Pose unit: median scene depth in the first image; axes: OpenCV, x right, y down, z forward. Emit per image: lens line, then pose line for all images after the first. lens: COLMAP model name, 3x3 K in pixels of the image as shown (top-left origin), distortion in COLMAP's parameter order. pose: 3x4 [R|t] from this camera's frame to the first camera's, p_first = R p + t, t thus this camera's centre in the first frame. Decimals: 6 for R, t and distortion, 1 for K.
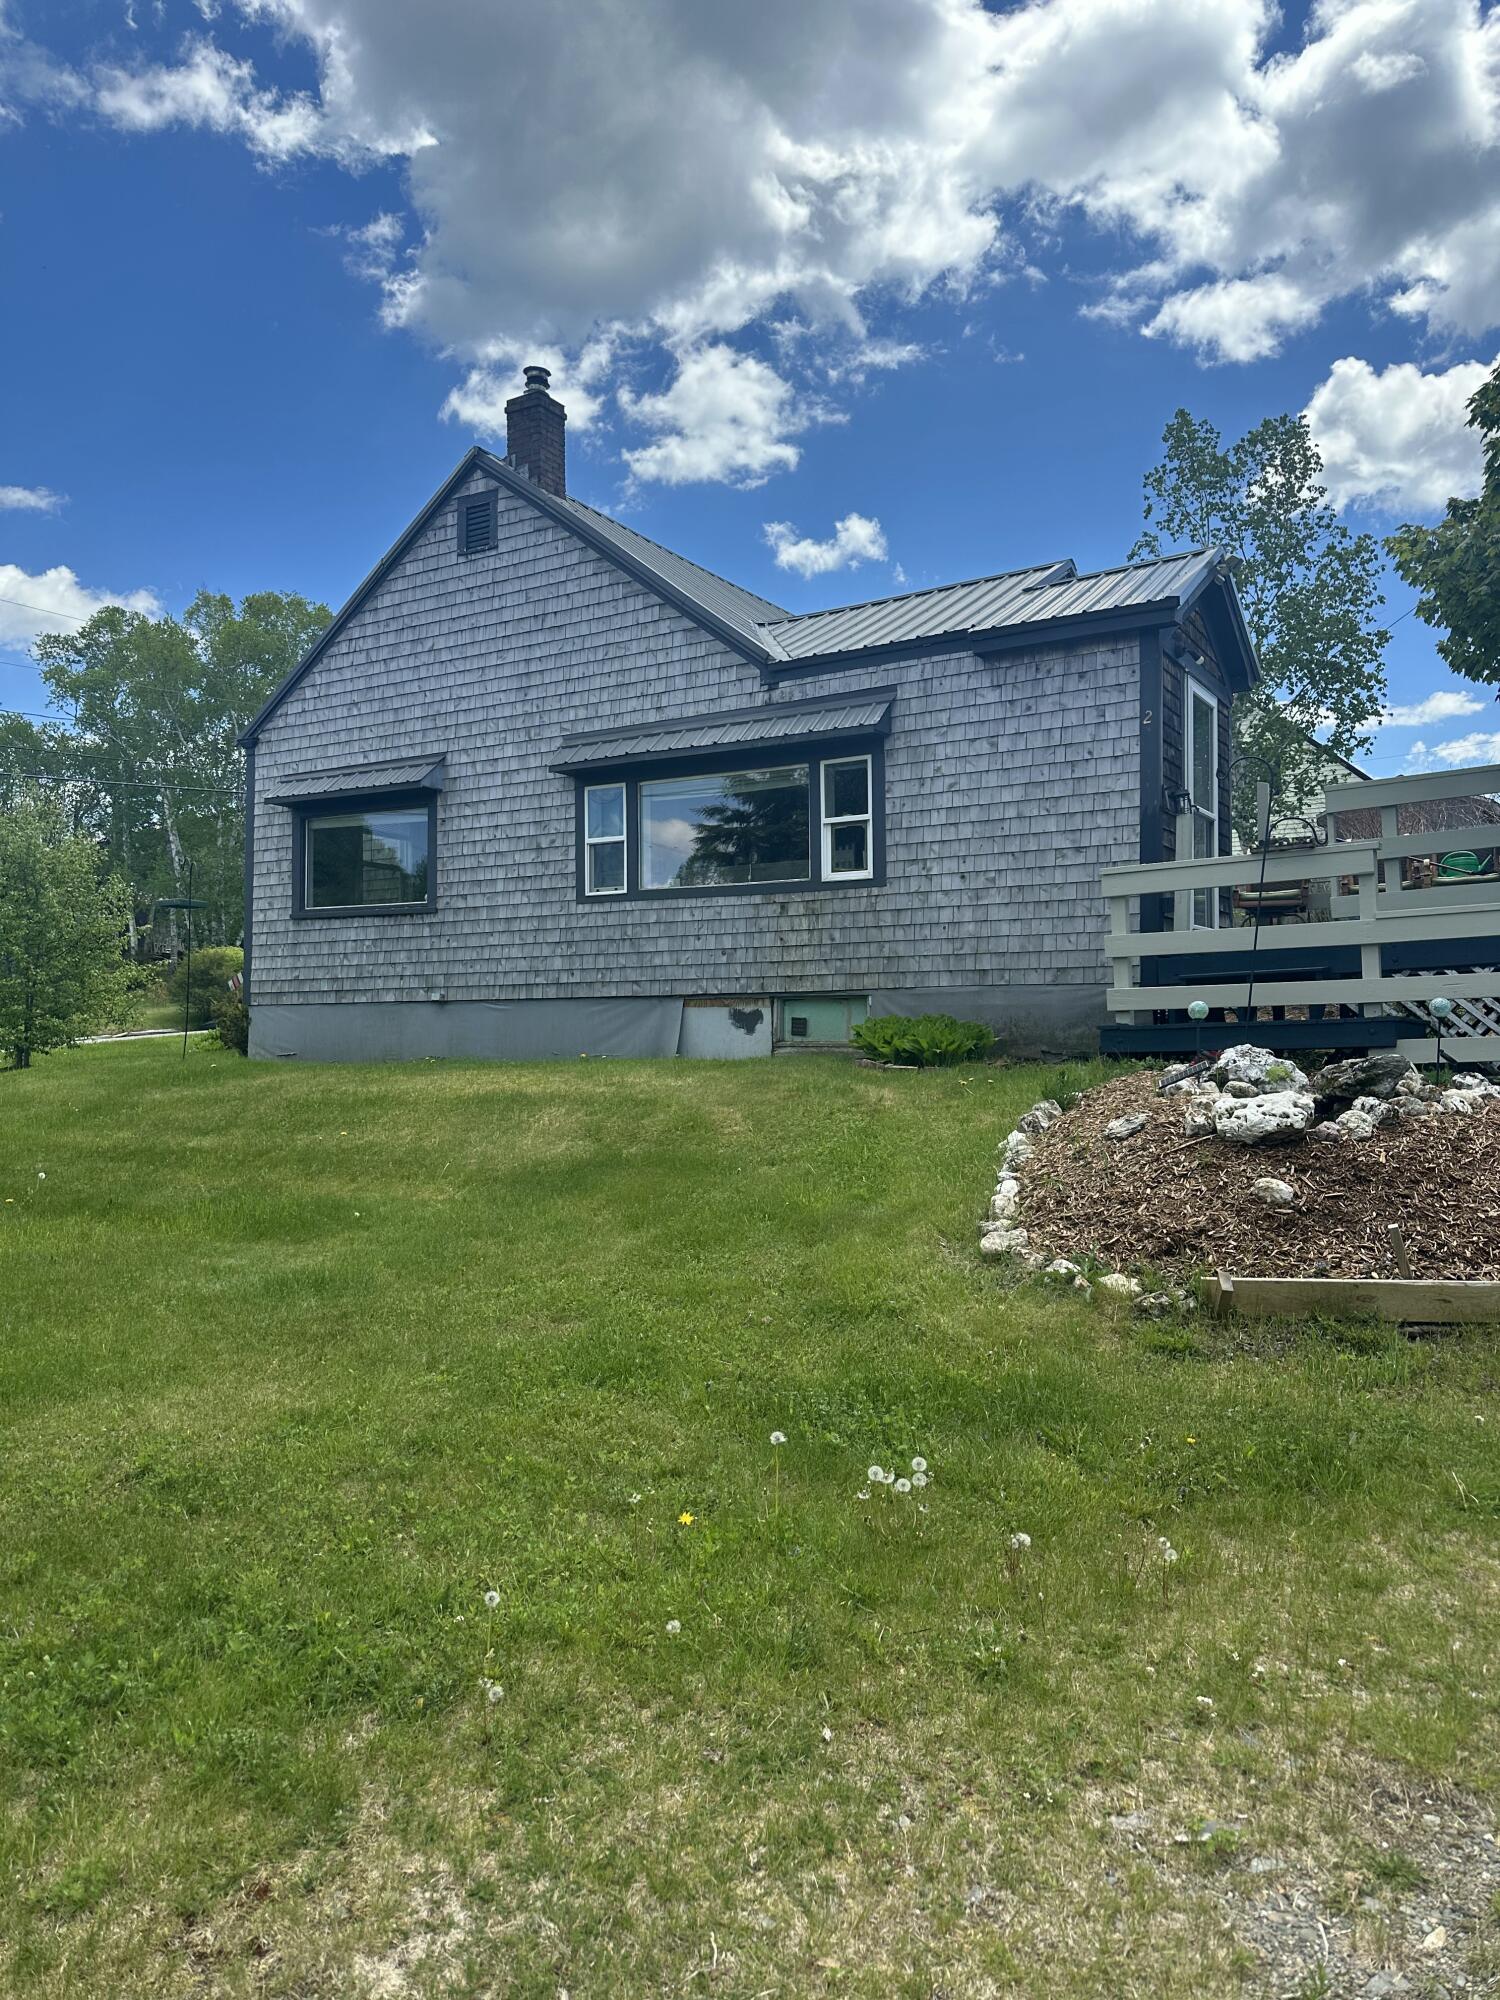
lens RADIAL K [[1413.5, 0, 708.1], [0, 1413.5, 1017.8], [0, 0, 1]] dist [0.056945, -0.065428]
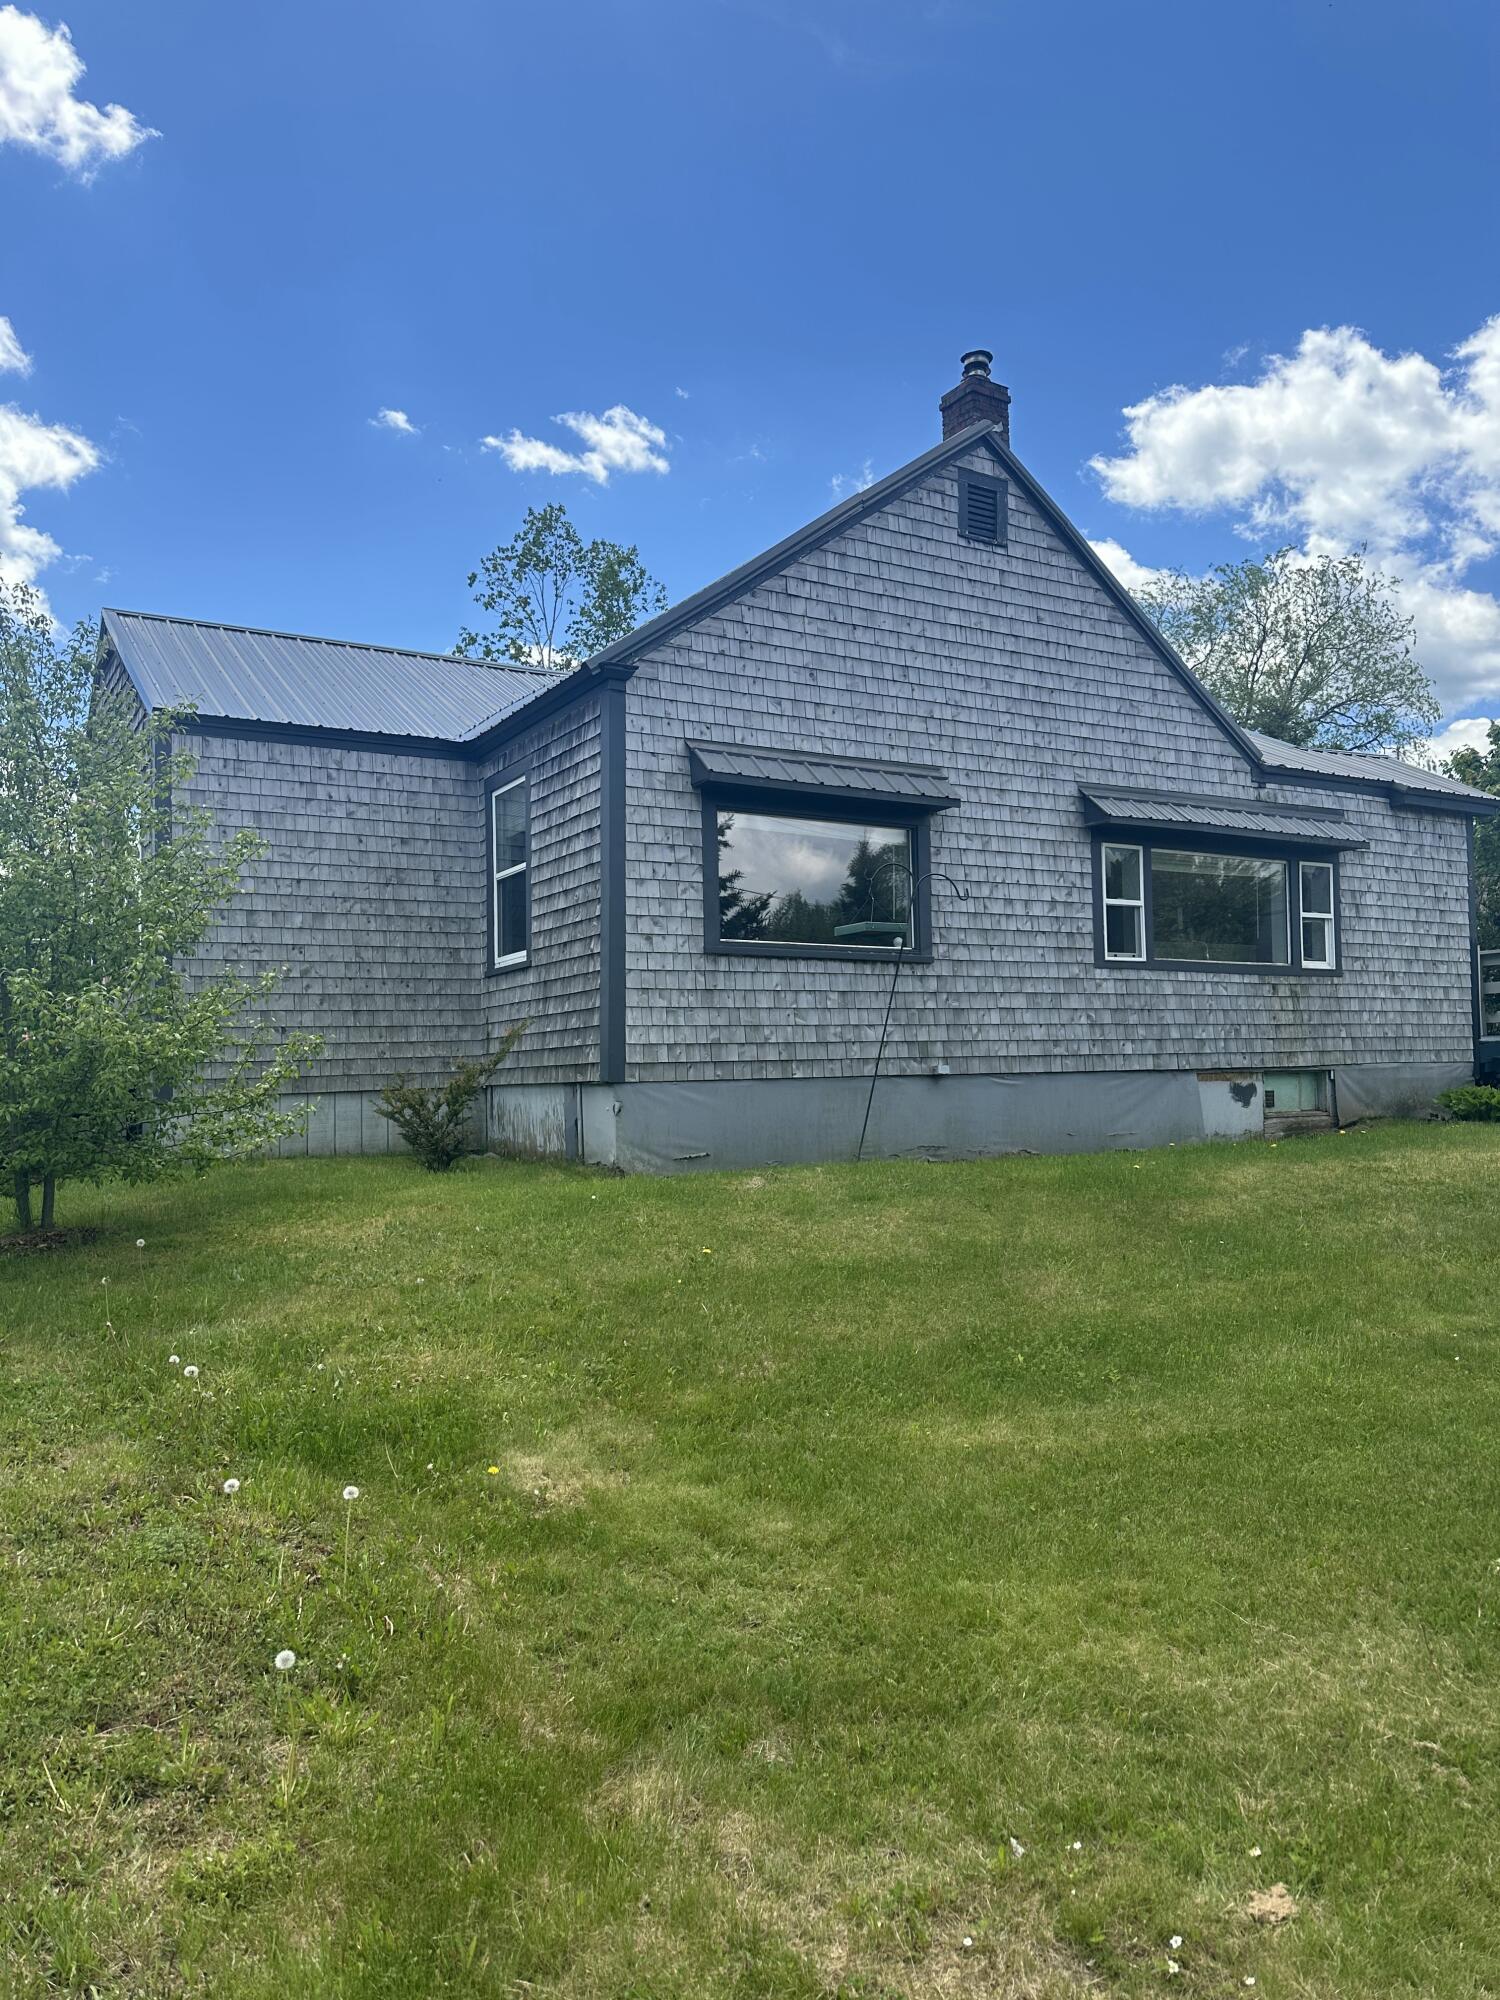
lens RADIAL K [[1413.5, 0, 737.5], [0, 1413.5, 992.3], [0, 0, 1]] dist [0.056945, -0.065428]
pose [[0.472667, 0.043047, 0.880189, -1.054476], [0.003899, 0.998694, -0.050936, -0.020209], [-0.881232, 0.027507, 0.471882, 0.809145]]
